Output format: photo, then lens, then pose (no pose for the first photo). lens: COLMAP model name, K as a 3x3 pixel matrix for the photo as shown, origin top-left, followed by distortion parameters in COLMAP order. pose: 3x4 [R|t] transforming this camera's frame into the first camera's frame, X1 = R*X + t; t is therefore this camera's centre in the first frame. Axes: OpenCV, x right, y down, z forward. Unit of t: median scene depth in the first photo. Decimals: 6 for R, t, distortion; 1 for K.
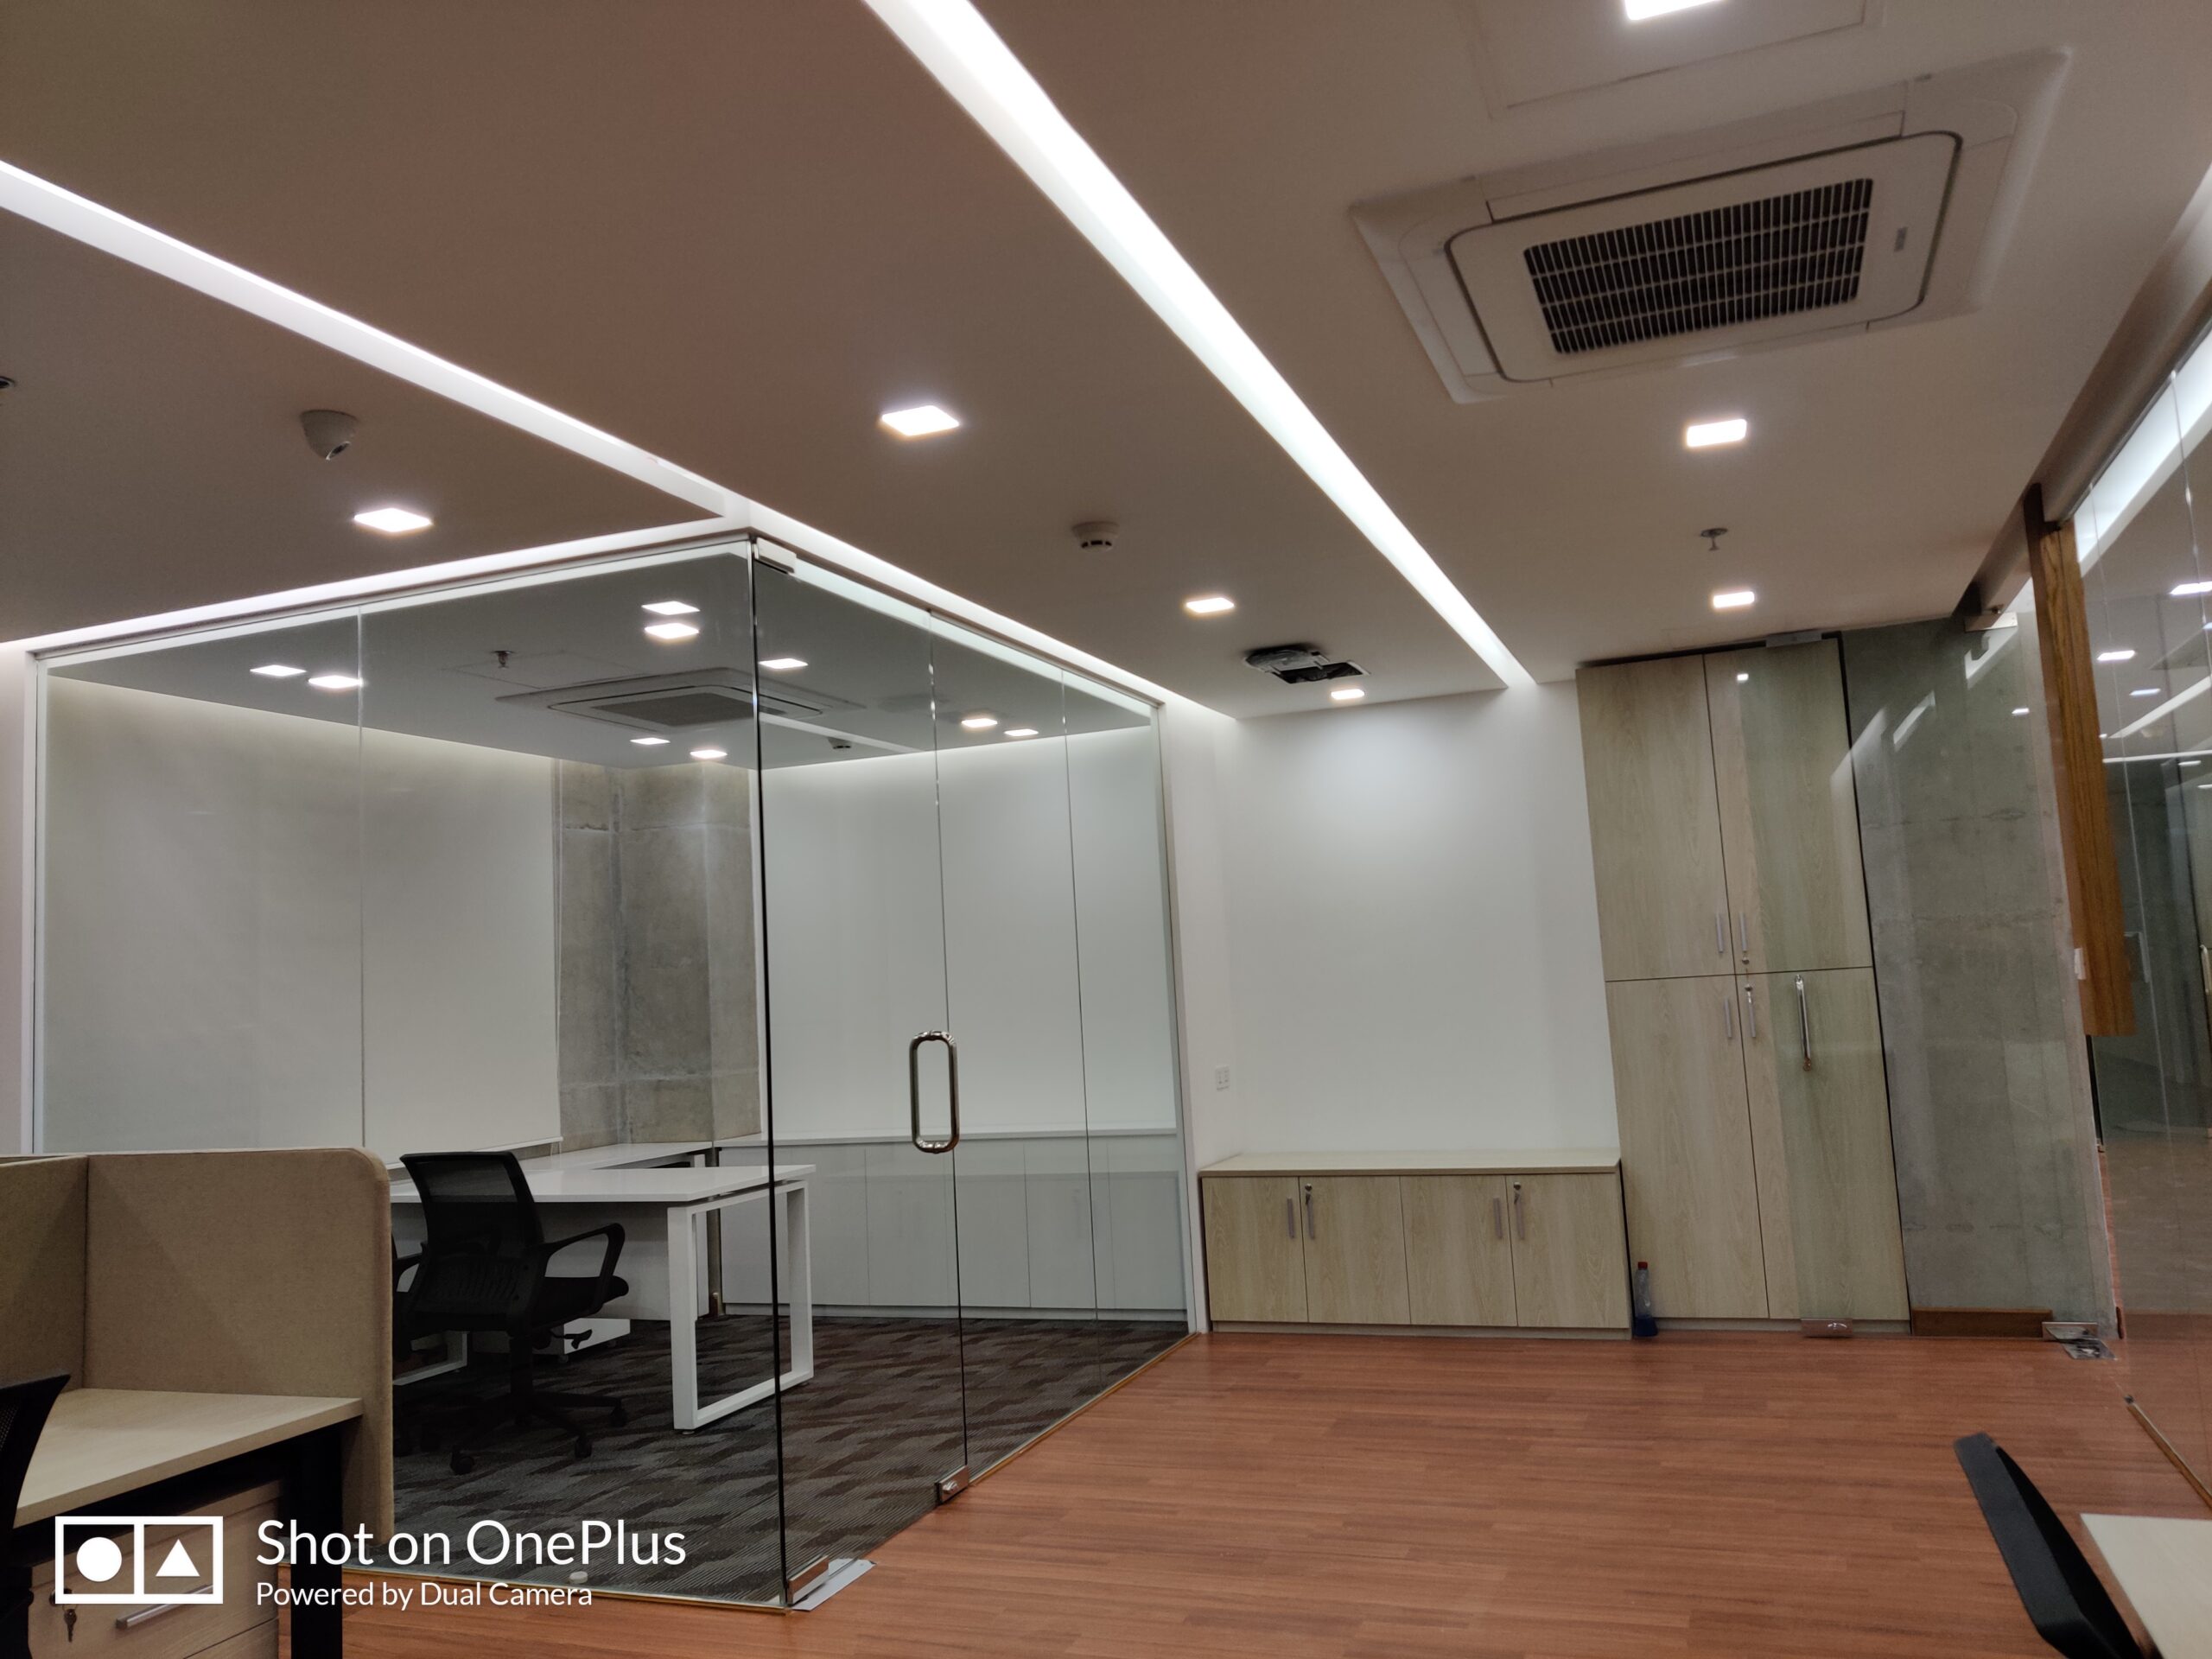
lens RADIAL K [[1670.9, 0, 1091.7], [0, 1670.9, 814.8], [0, 0, 1]] dist [0.042571, -0.112598]
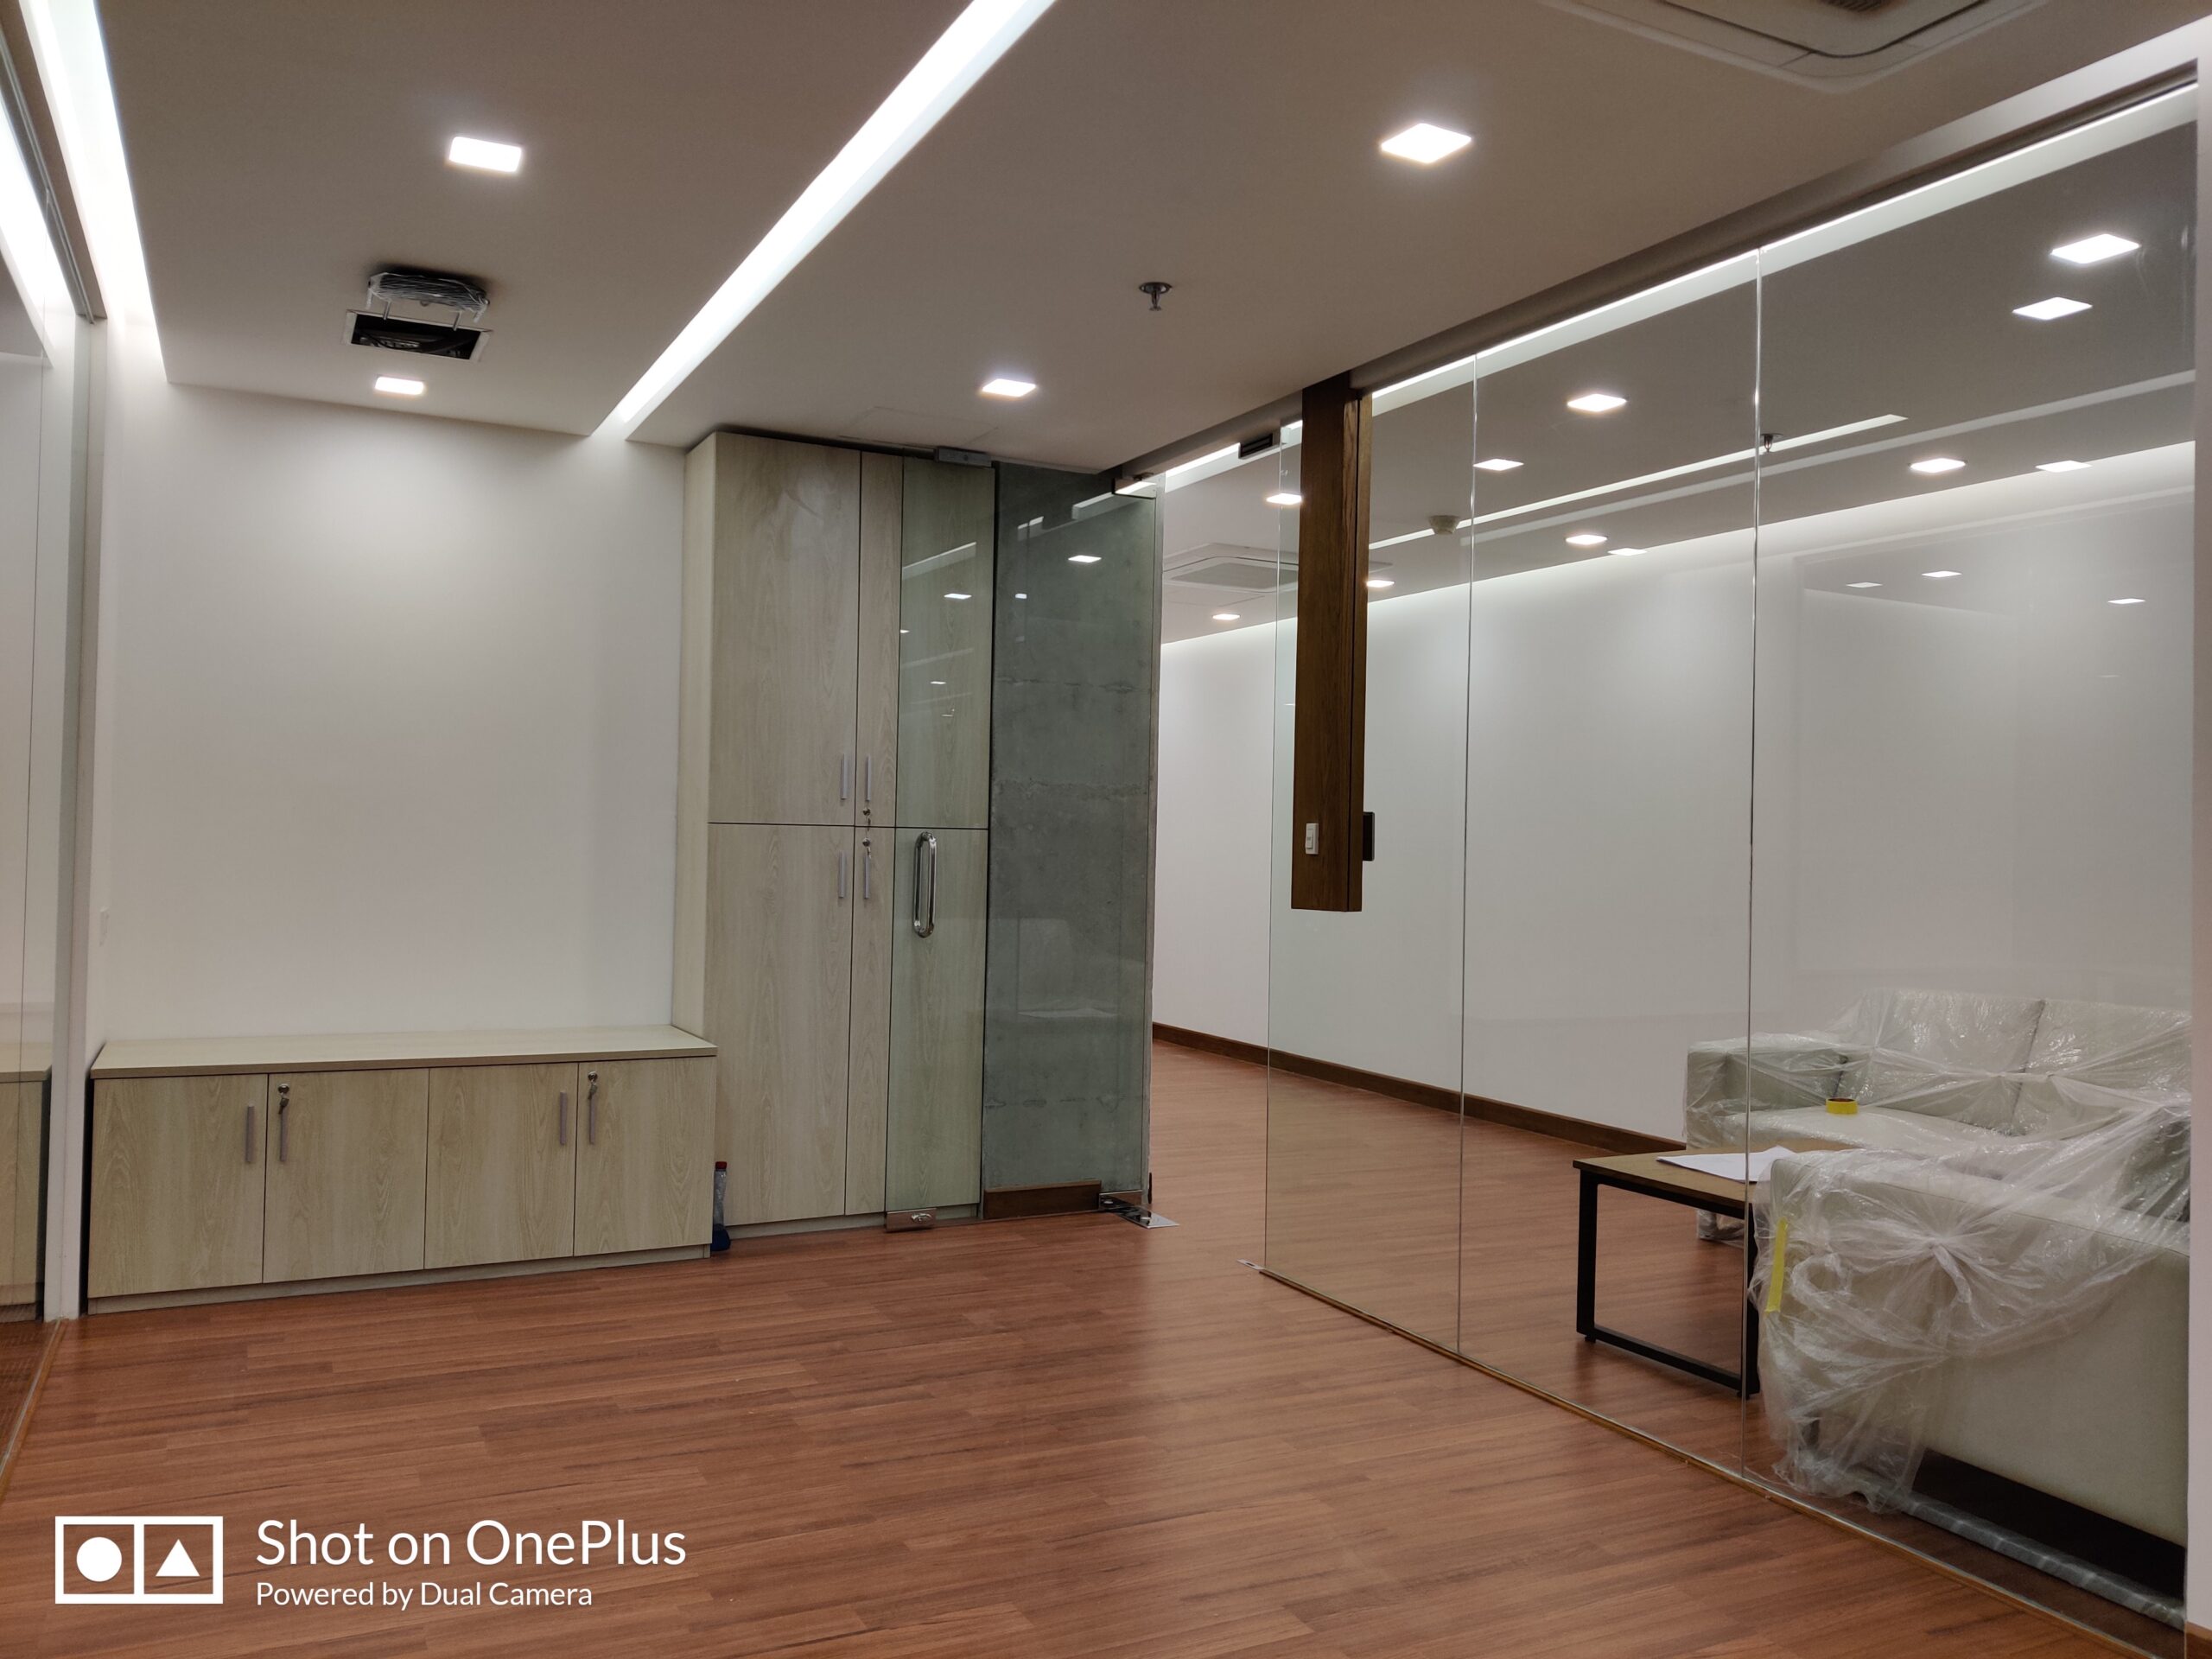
lens RADIAL K [[1670.9, 0, 1091.7], [0, 1670.9, 814.8], [0, 0, 1]] dist [0.042571, -0.112598]
pose [[0.658162, 0.083469, 0.748235, -0.177446], [-0.136814, 0.990548, 0.009843, 0.061883], [-0.740341, -0.108847, 0.663361, 0.323750]]
